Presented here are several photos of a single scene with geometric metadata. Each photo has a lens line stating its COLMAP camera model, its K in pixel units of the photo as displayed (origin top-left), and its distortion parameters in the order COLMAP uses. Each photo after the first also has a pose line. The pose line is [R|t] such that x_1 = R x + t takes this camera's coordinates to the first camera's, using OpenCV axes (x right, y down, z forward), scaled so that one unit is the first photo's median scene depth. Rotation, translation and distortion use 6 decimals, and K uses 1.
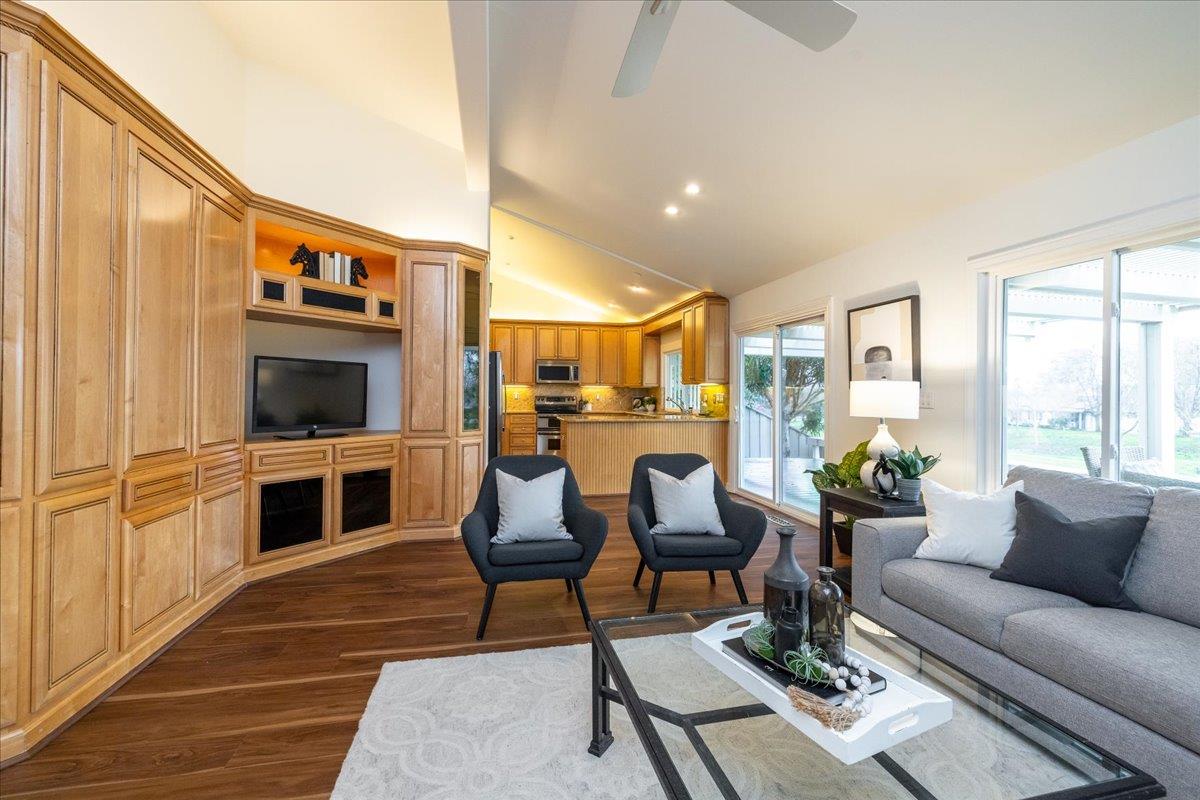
lens RADIAL K [[505.6, 0, 595.0], [0, 505.6, 393.2], [0, 0, 1]] dist [-0.000676, -0.000152]
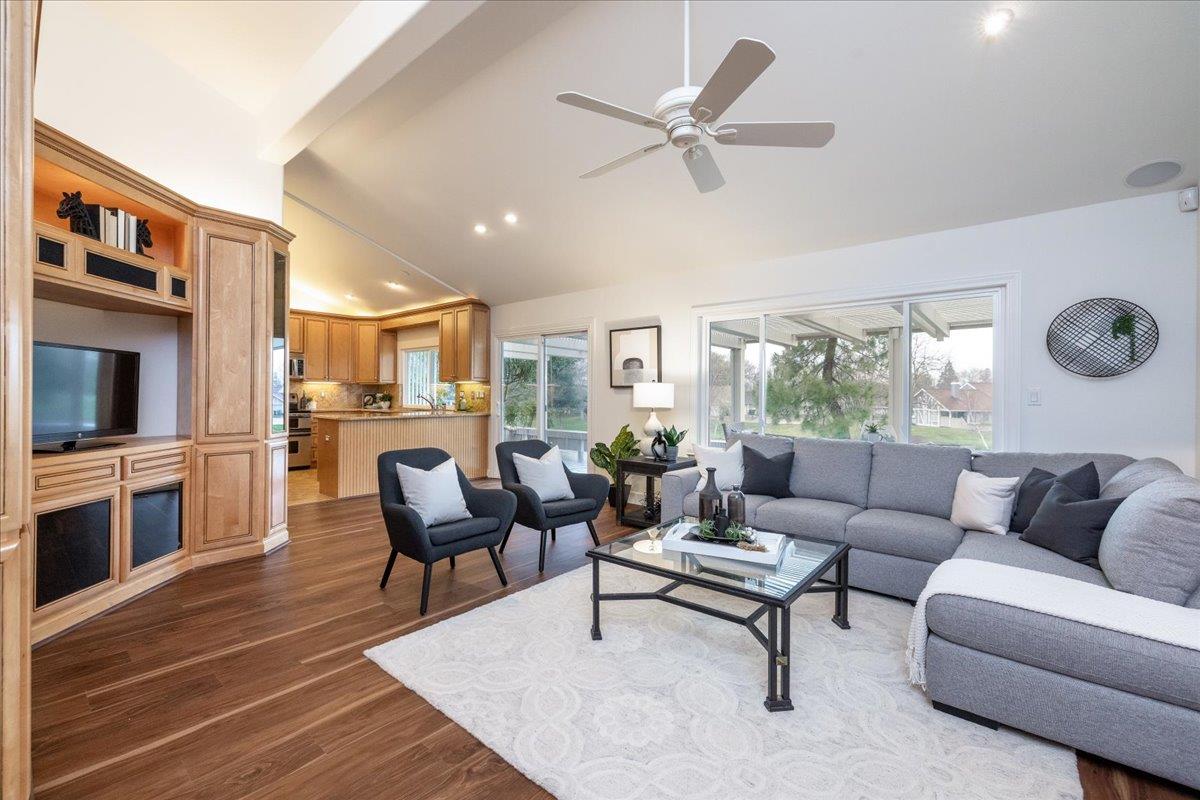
lens RADIAL K [[505.6, 0, 595.0], [0, 505.6, 393.2], [0, 0, 1]] dist [-0.000676, -0.000152]
pose [[0.792473, -0.001879, 0.609904, -0.342024], [-0.002540, 0.999976, 0.006381, -0.002183], [-0.609902, -0.006606, 0.792450, -0.055708]]
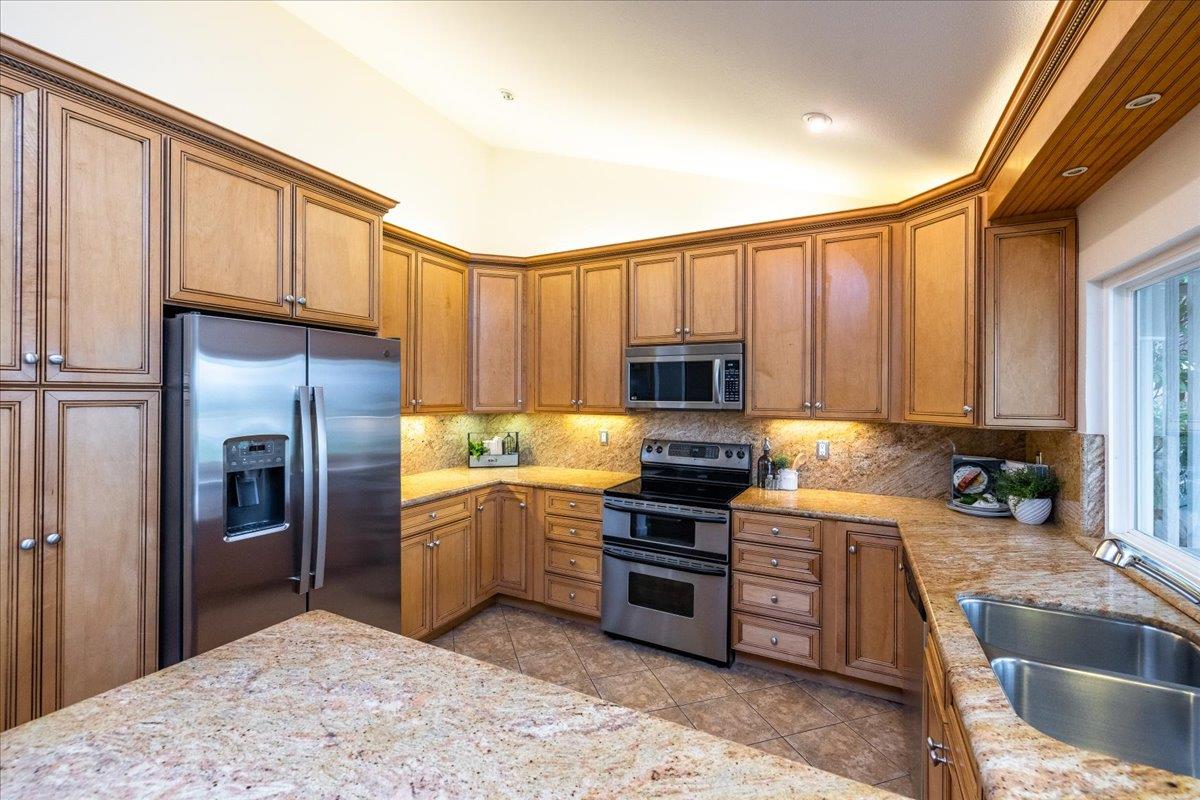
lens RADIAL K [[505.6, 0, 595.0], [0, 505.6, 393.2], [0, 0, 1]] dist [-0.000676, -0.000152]
pose [[0.776685, -0.002605, -0.629883, 0.207441], [0.000021, 0.999992, -0.004109, -0.059296], [0.629889, 0.003178, 0.776679, 1.368623]]
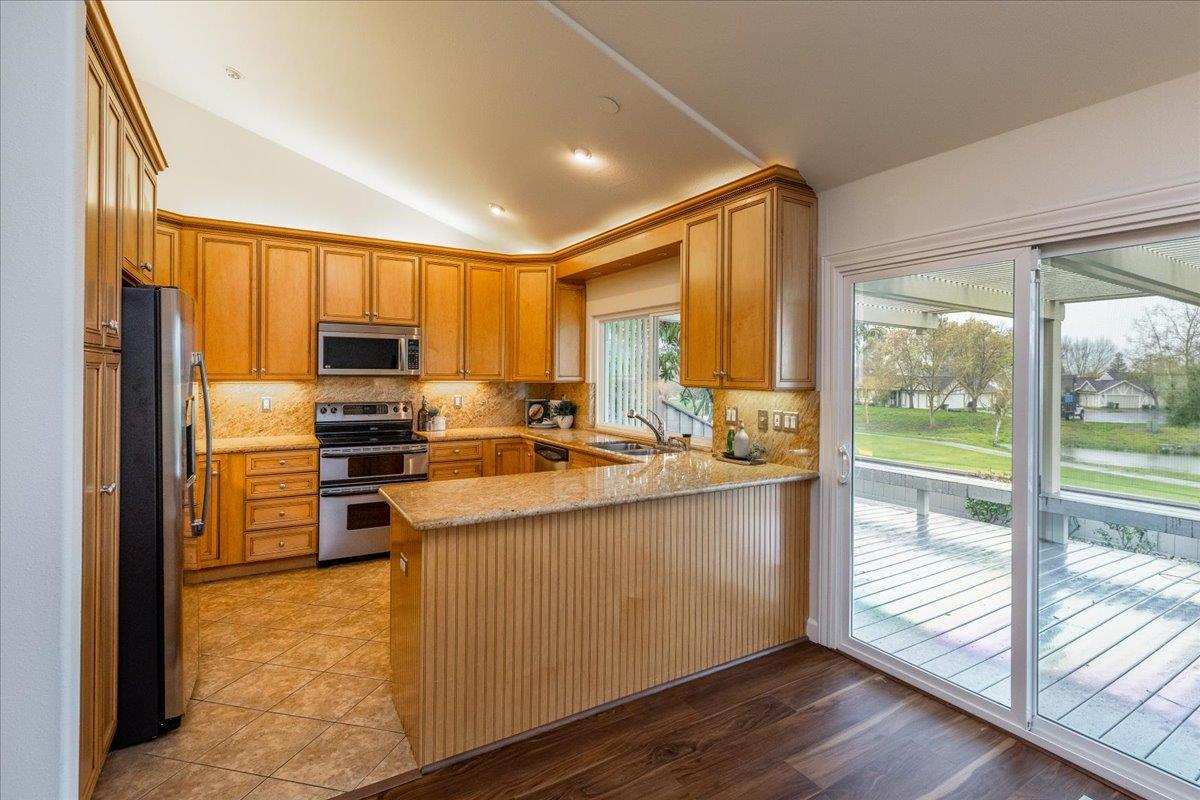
lens RADIAL K [[583.8, 0, 629.5], [0, 583.8, 374.7], [0, 0, 1]] dist [-0.000668, -0.000180]
pose [[0.934027, 0.000763, 0.357202, -0.087643], [-0.003985, 0.999958, 0.008284, -0.051426], [-0.357180, -0.009161, 0.933990, 0.852142]]
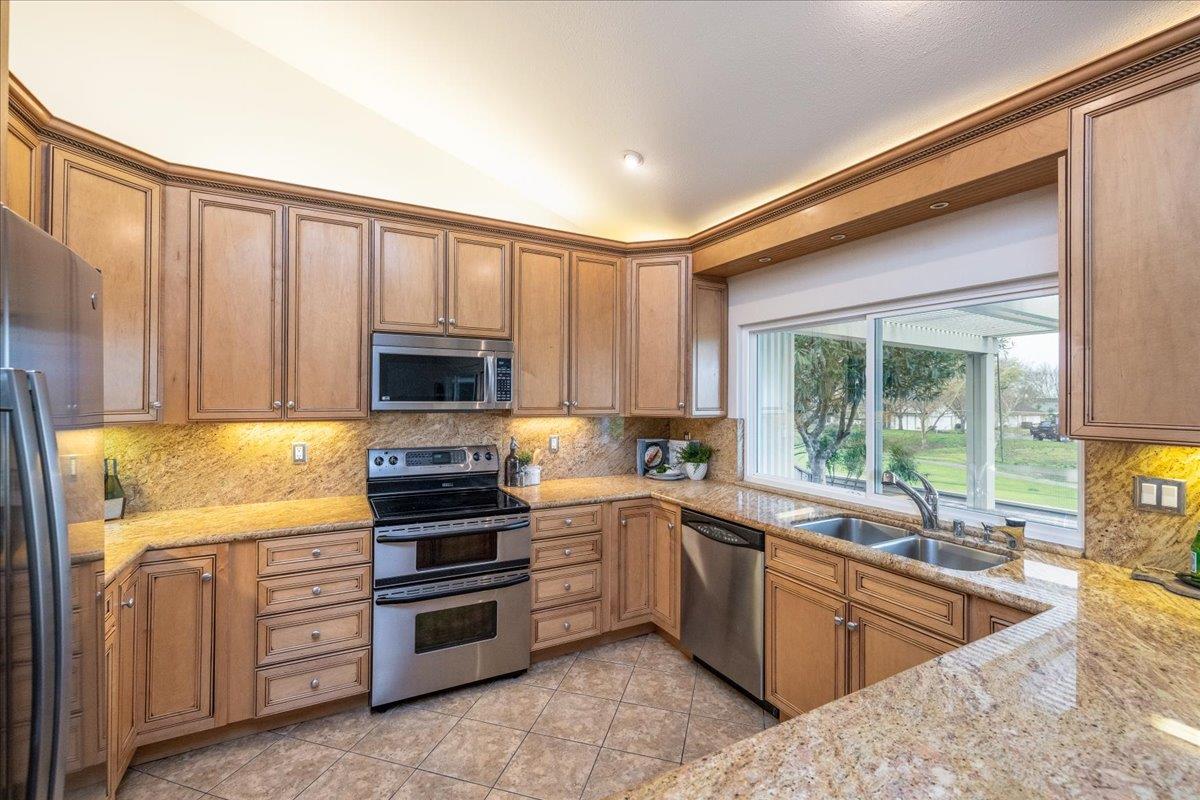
lens RADIAL K [[505.6, 0, 595.0], [0, 505.6, 393.2], [0, 0, 1]] dist [-0.000676, -0.000152]
pose [[0.957800, 0.001495, 0.287430, -0.150290], [-0.000601, 0.999995, -0.003197, -0.059037], [-0.287434, 0.002890, 0.957796, 1.349137]]
